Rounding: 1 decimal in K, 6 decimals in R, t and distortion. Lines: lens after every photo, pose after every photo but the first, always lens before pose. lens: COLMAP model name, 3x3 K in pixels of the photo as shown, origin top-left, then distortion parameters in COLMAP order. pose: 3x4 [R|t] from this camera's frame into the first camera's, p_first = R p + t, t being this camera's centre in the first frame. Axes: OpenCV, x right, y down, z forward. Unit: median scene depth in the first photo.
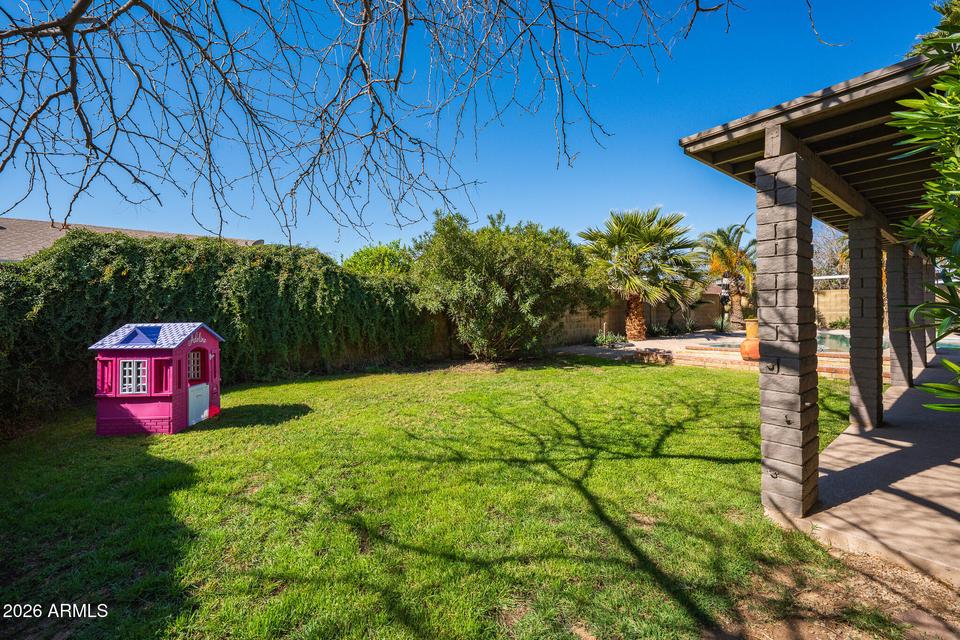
lens RADIAL K [[381.0, 0, 481.1], [0, 381.0, 309.3], [0, 0, 1]] dist [0.000248, 0.000081]
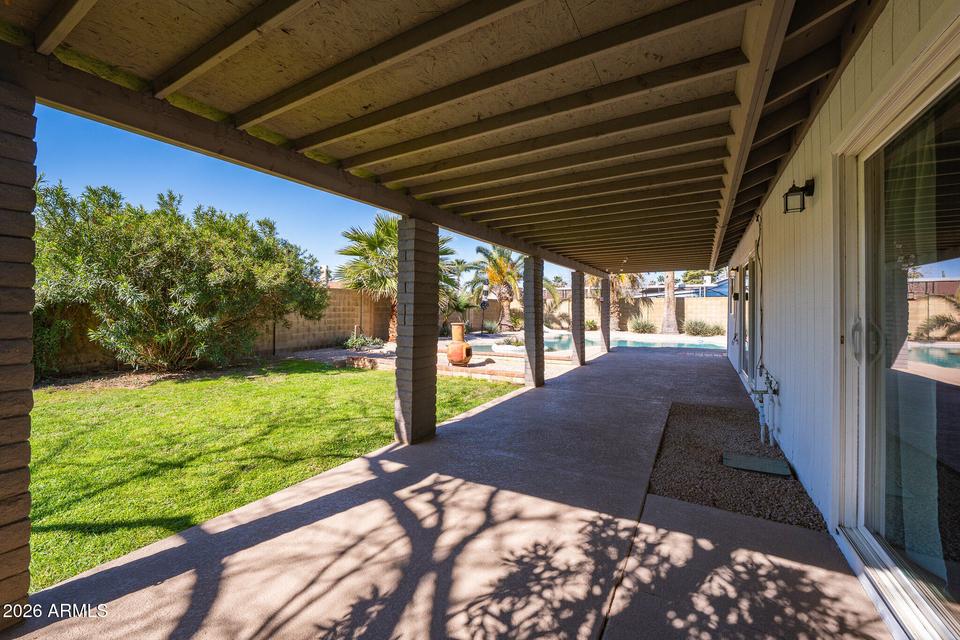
lens RADIAL K [[348.6, 0, 478.7], [0, 348.6, 312.1], [0, 0, 1]] dist [-0.000256, -0.000002]
pose [[0.952963, 0.014177, 0.302756, 0.917305], [-0.015469, 0.999879, 0.001868, -0.010459], [-0.302692, -0.006464, 0.953066, 0.151019]]
